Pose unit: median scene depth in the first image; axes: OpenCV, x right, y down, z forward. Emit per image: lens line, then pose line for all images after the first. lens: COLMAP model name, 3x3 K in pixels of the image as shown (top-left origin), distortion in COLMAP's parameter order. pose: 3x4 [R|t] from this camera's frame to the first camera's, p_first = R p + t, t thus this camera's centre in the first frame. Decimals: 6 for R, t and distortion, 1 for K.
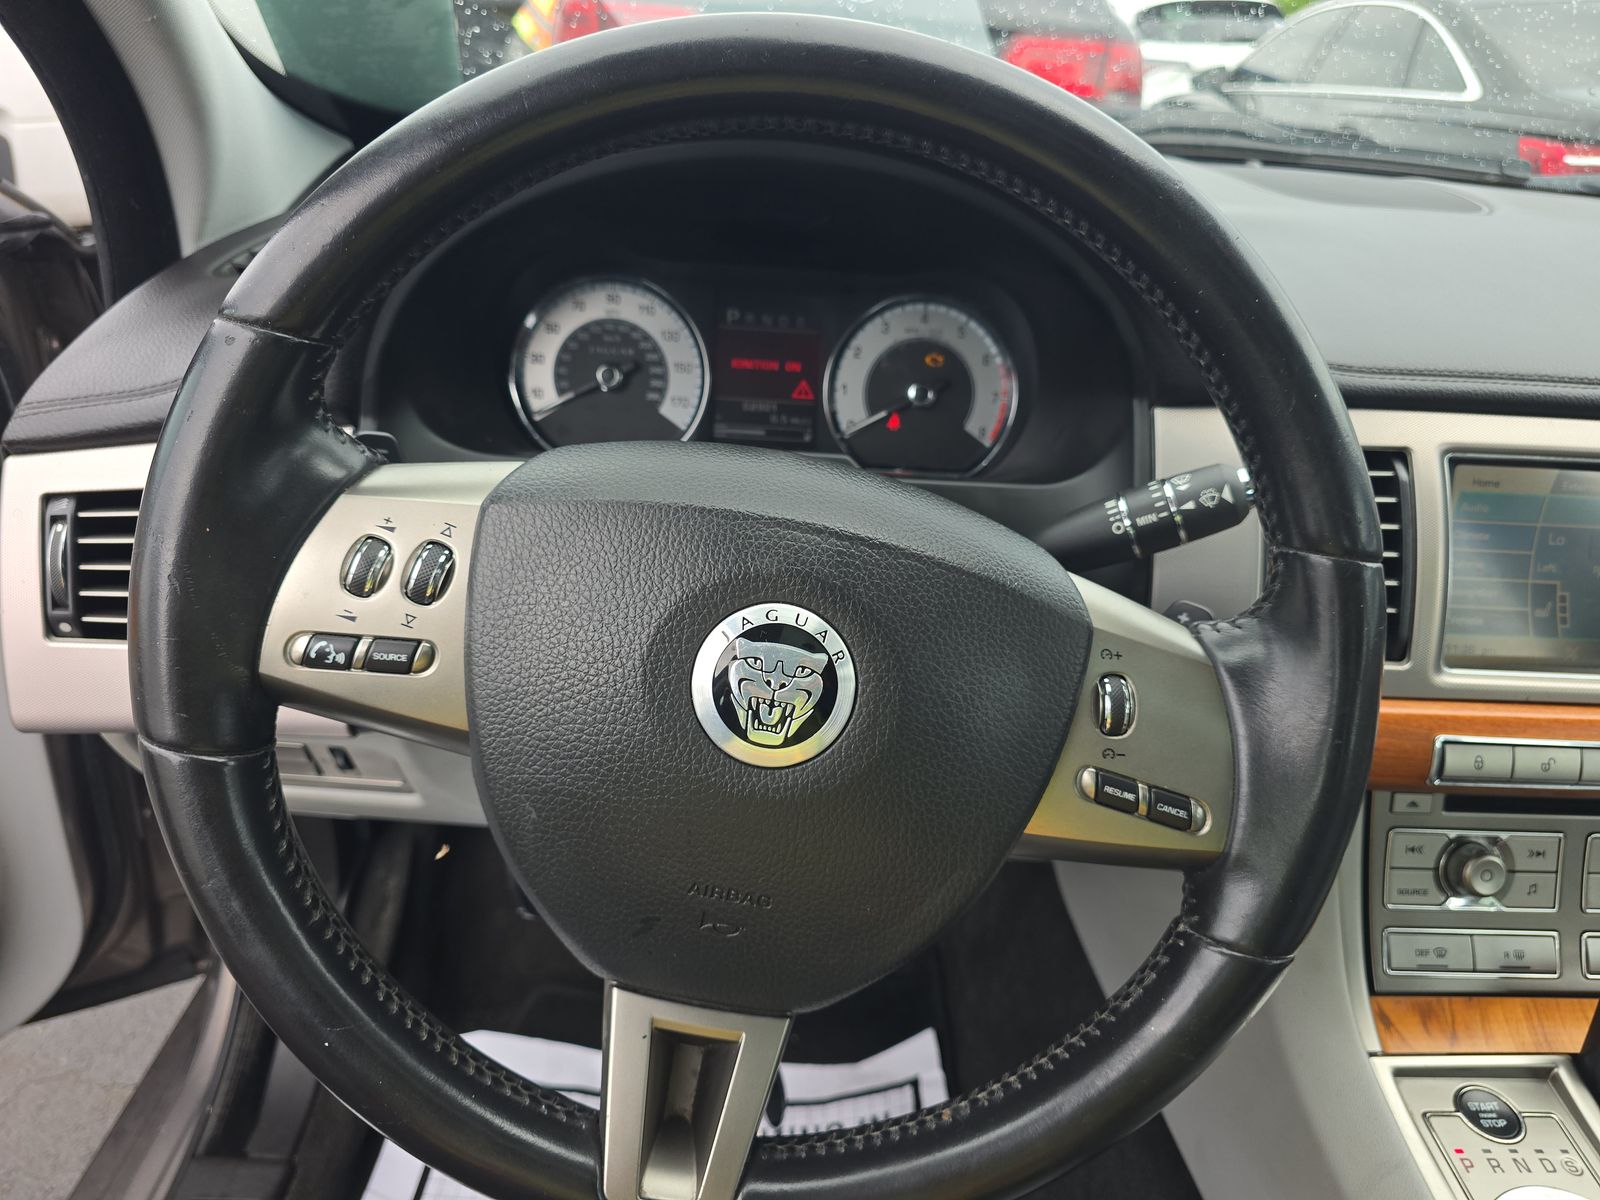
lens RADIAL K [[1079.5, 0, 798.3], [0, 1079.5, 607.1], [0, 0, 1]] dist [0.013985, -0.018989]
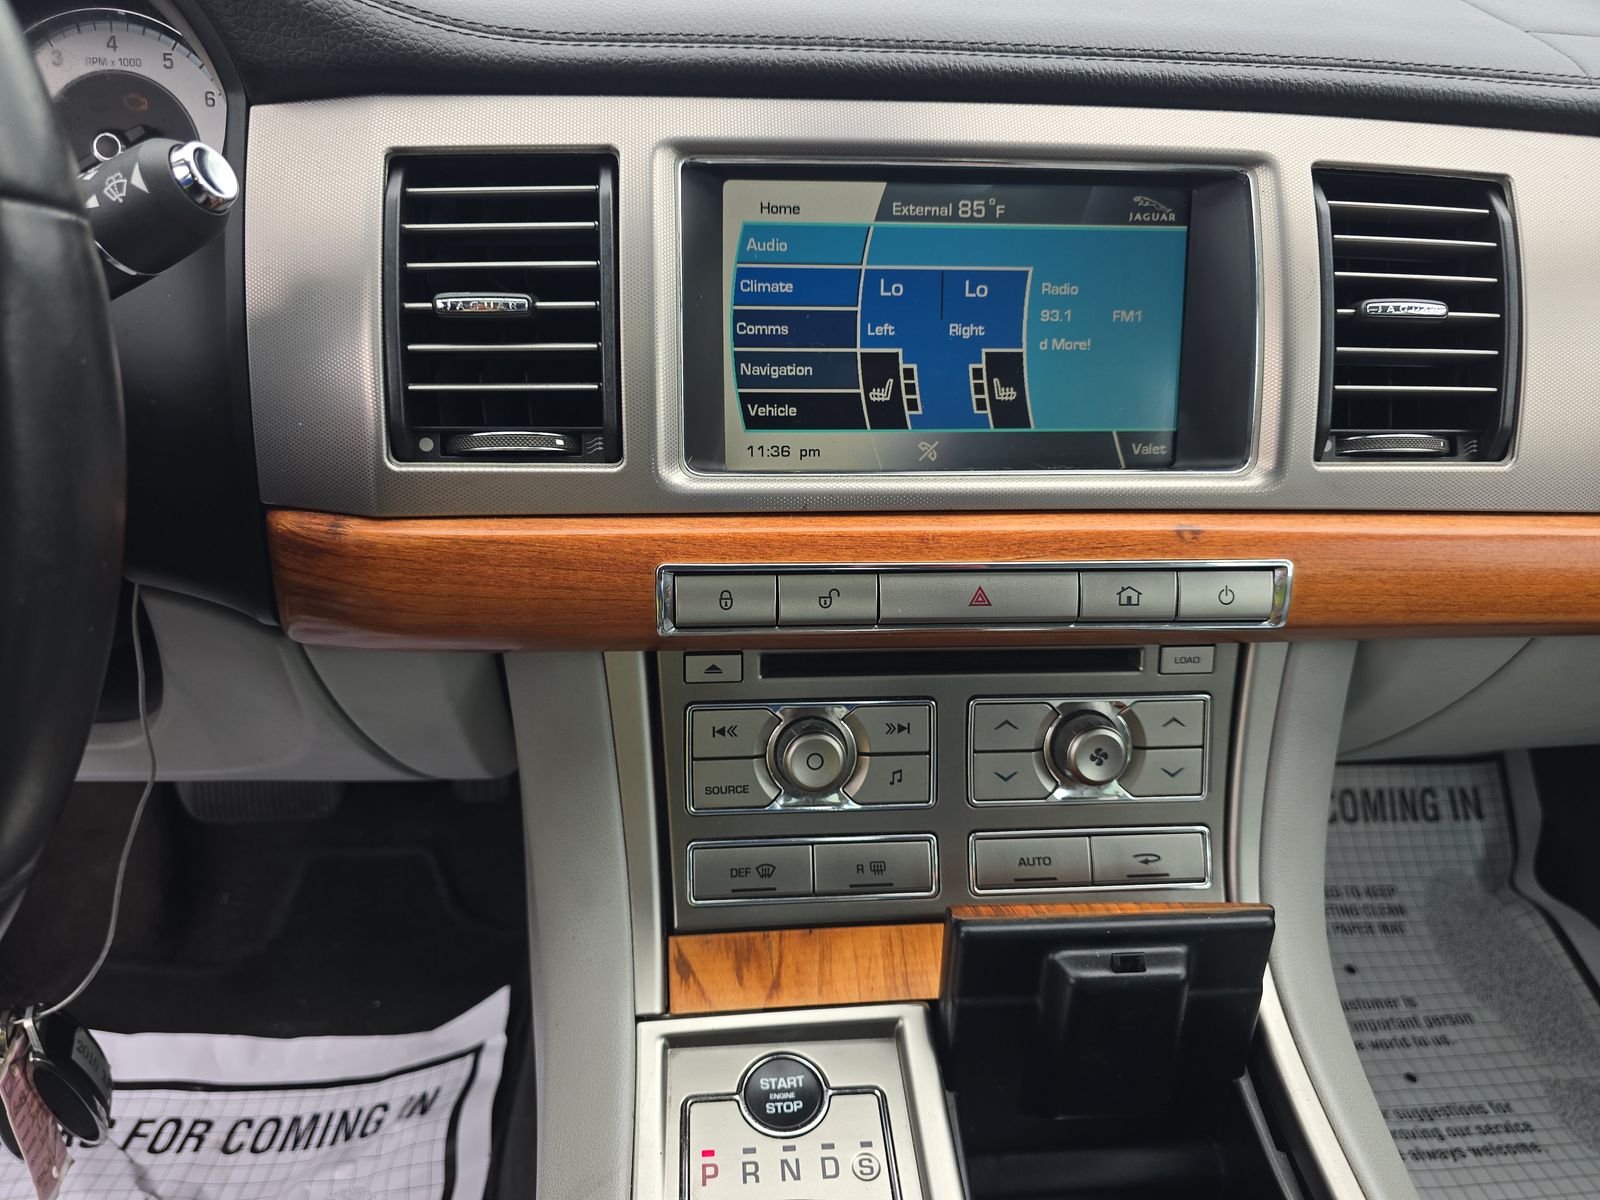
lens RADIAL K [[1079.5, 0, 795.4], [0, 1079.5, 589.8], [0, 0, 1]] dist [0.013985, -0.018989]
pose [[0.998350, -0.050079, 0.028101, 0.539582], [0.048934, 0.997998, 0.040065, 0.092053], [-0.030051, -0.038623, 0.998802, 0.252719]]
